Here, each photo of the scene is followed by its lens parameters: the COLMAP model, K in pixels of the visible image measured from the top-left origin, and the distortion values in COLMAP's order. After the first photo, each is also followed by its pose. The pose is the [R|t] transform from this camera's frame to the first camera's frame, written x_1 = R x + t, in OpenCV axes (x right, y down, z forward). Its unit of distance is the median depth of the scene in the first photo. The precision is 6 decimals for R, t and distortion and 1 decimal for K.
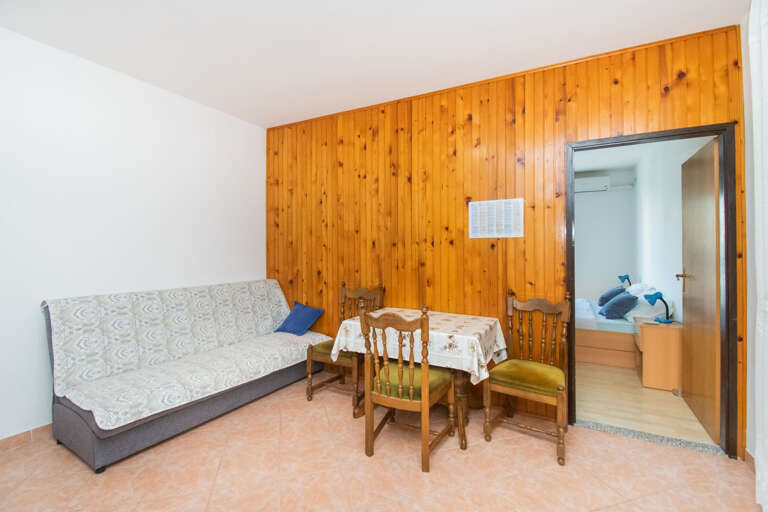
lens RADIAL K [[333.3, 0, 386.0], [0, 333.3, 253.5], [0, 0, 1]] dist [-0.029314, -0.002275]
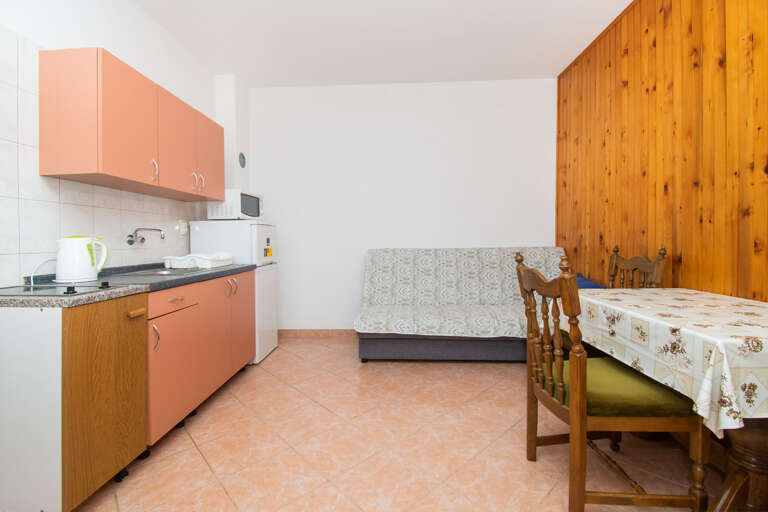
lens RADIAL K [[333.3, 0, 380.9], [0, 333.3, 251.5], [0, 0, 1]] dist [-0.029314, -0.002275]
pose [[0.438979, 0.029232, -0.898022, 0.289990], [0.004954, 0.999377, 0.034953, 0.068891], [0.898484, -0.019792, 0.438560, 0.234995]]
